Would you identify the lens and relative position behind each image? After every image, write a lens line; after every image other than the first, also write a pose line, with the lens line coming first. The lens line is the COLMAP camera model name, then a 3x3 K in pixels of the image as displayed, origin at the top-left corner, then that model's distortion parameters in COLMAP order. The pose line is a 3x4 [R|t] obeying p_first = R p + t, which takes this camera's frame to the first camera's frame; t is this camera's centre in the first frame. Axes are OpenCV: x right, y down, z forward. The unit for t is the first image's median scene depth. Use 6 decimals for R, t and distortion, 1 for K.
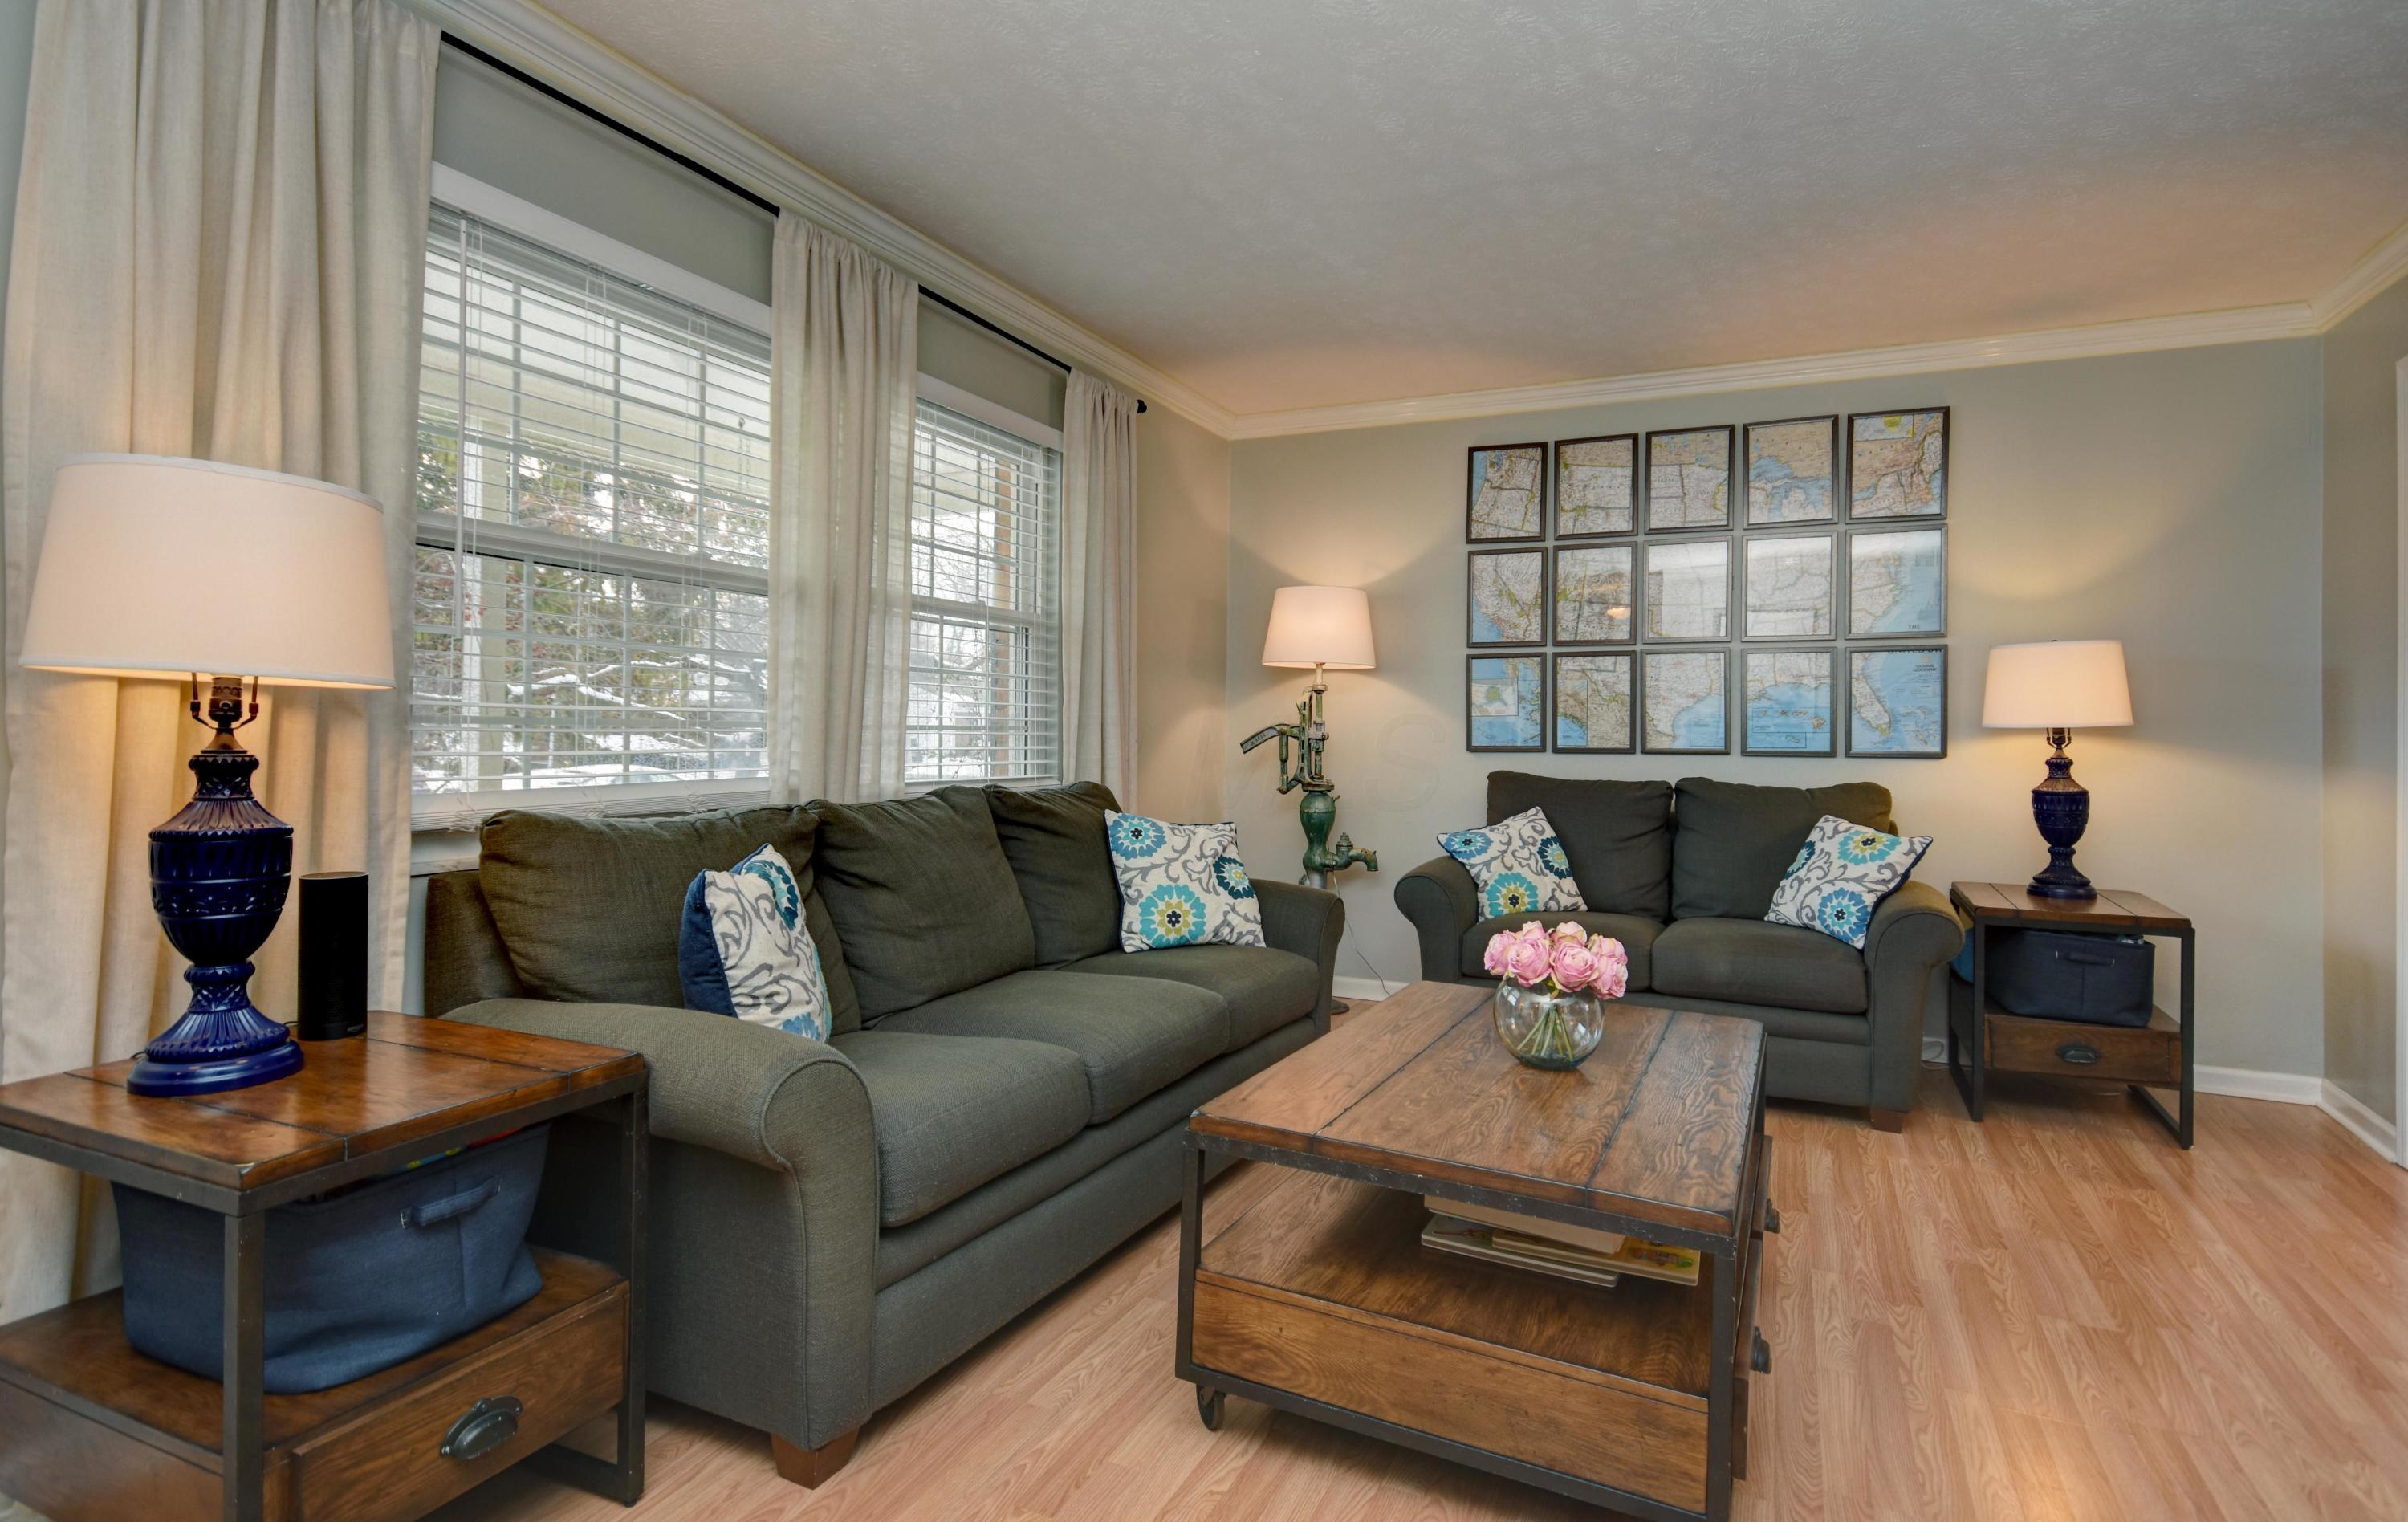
lens RADIAL K [[1233.8, 0, 1087.8], [0, 1233.8, 722.2], [0, 0, 1]] dist [0.012766, 0.000523]
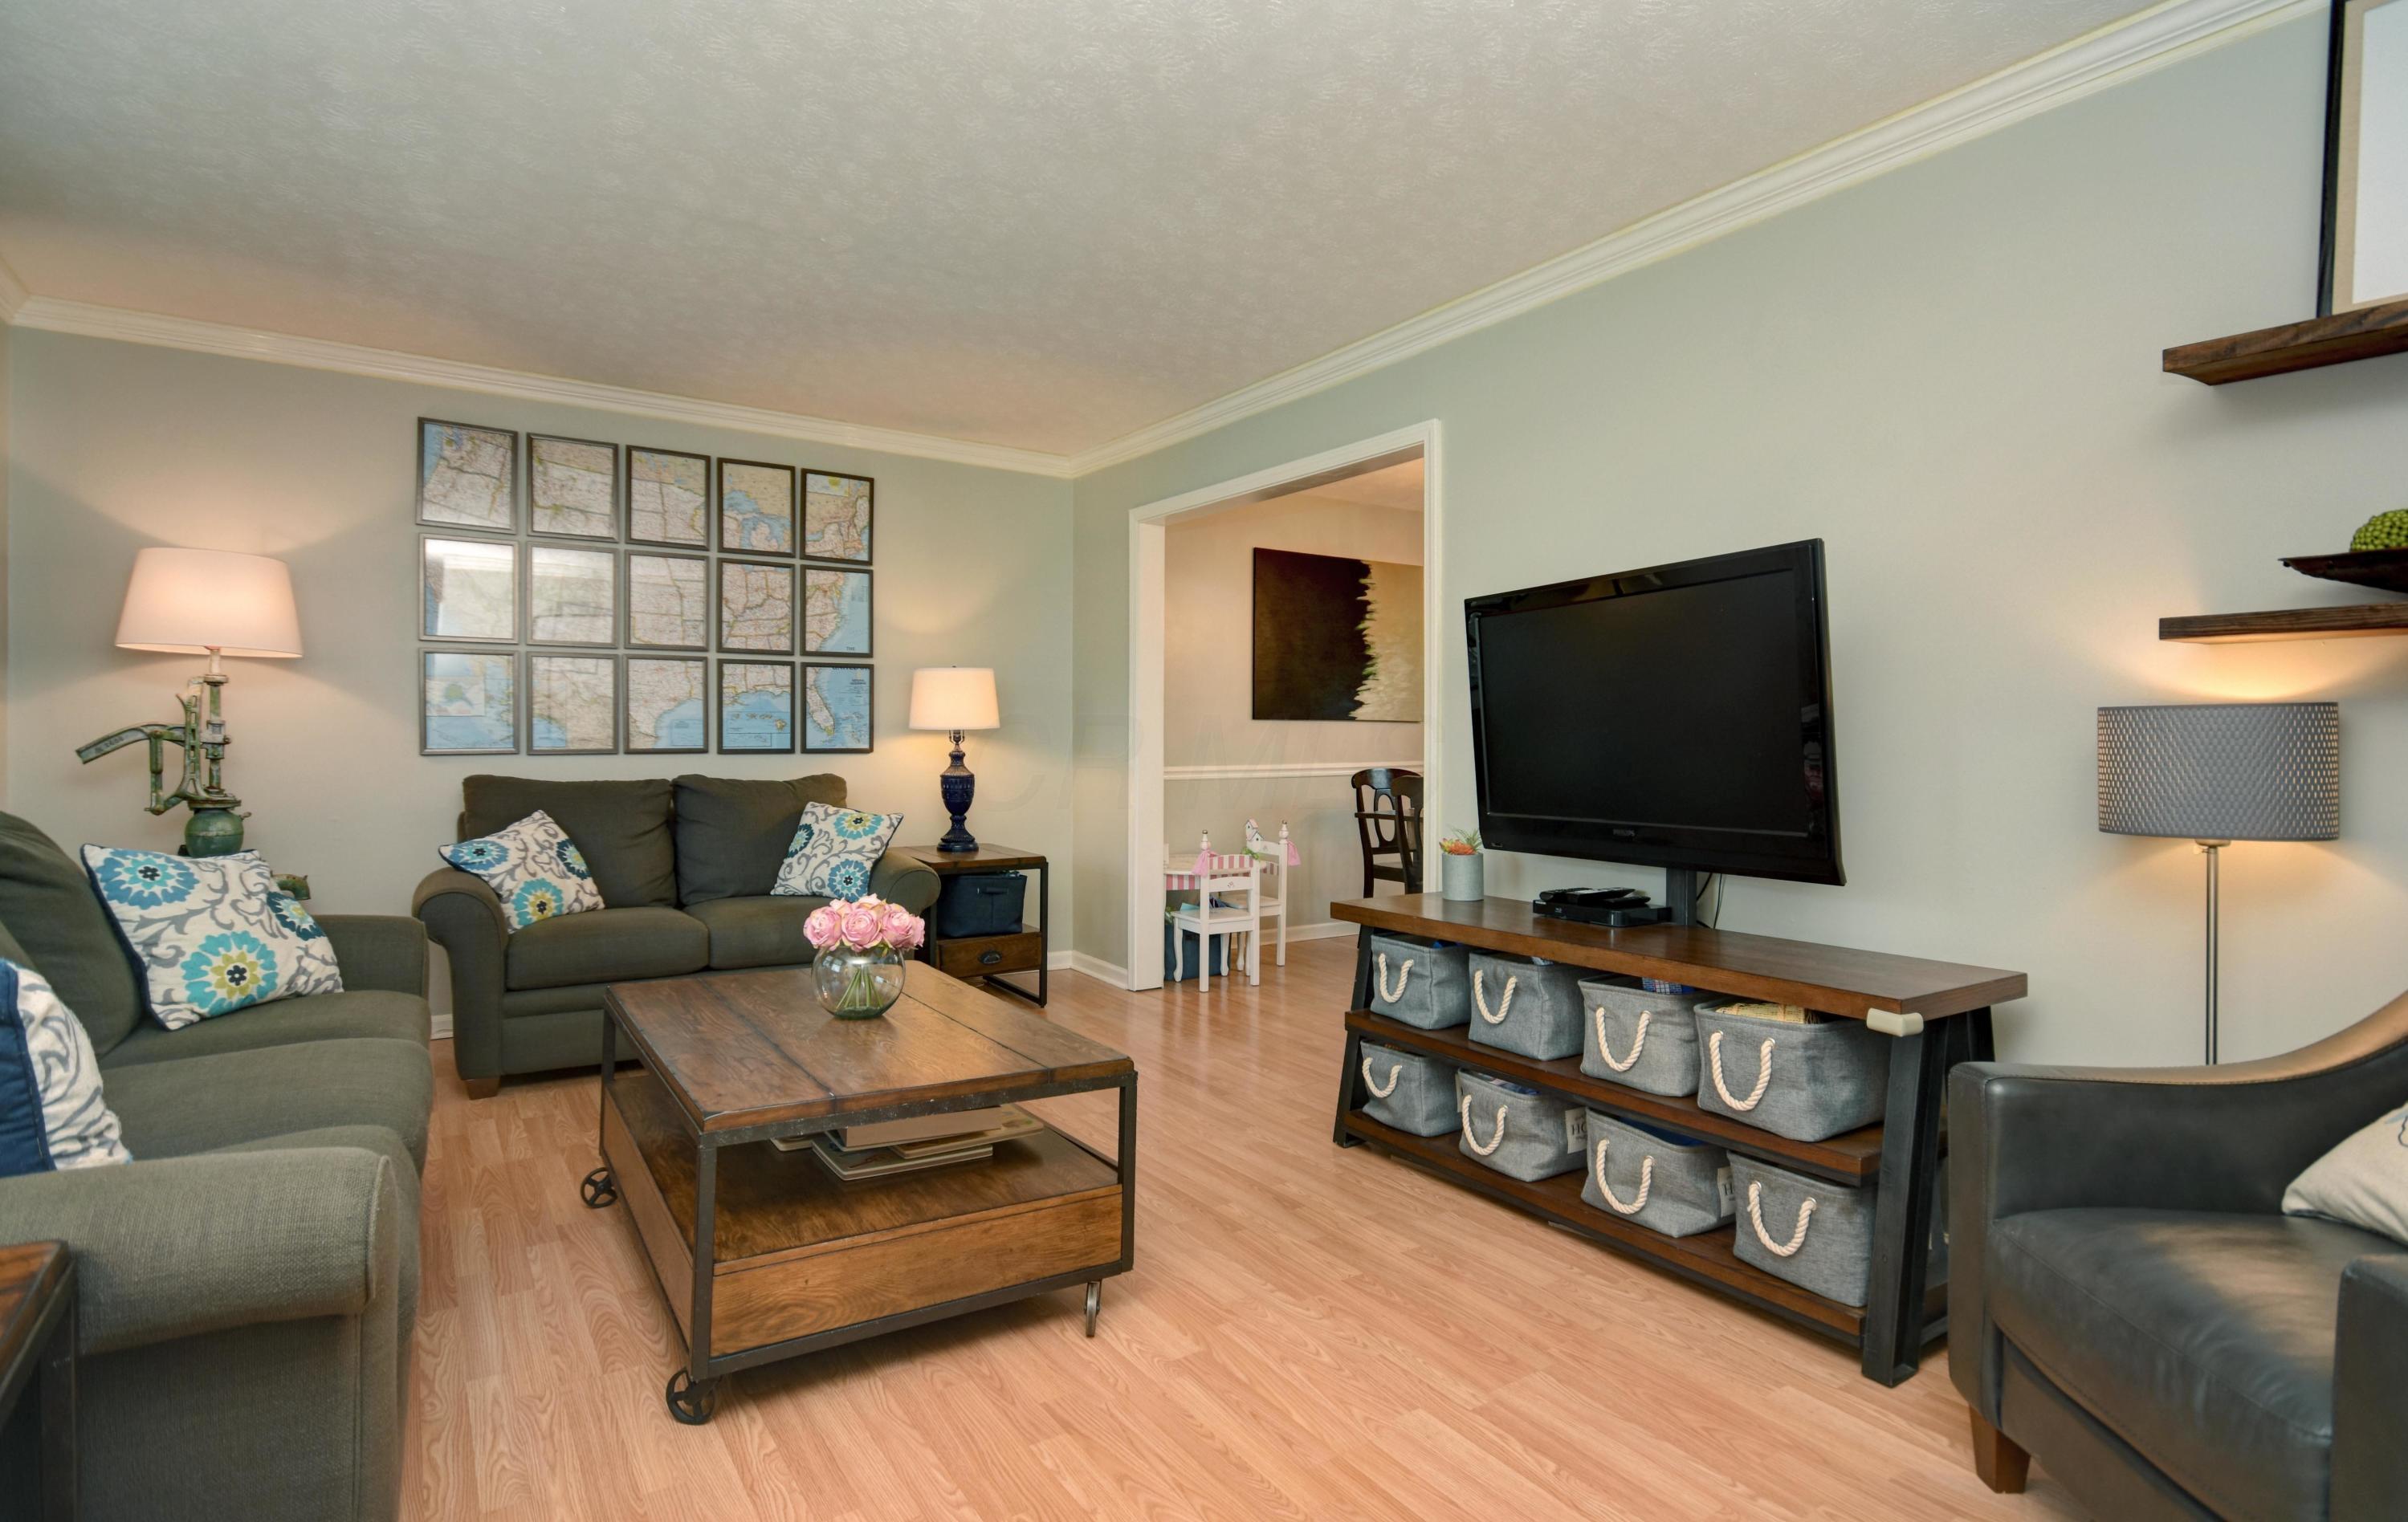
lens RADIAL K [[1233.6, 0, 1213.3], [0, 1233.6, 750.3], [0, 0, 1]] dist [0.012766, 0.000523]
pose [[0.503549, -0.016099, 0.863817, -0.232359], [-0.005512, 0.999746, 0.021845, -0.003531], [-0.863949, -0.015761, 0.503333, 0.053022]]
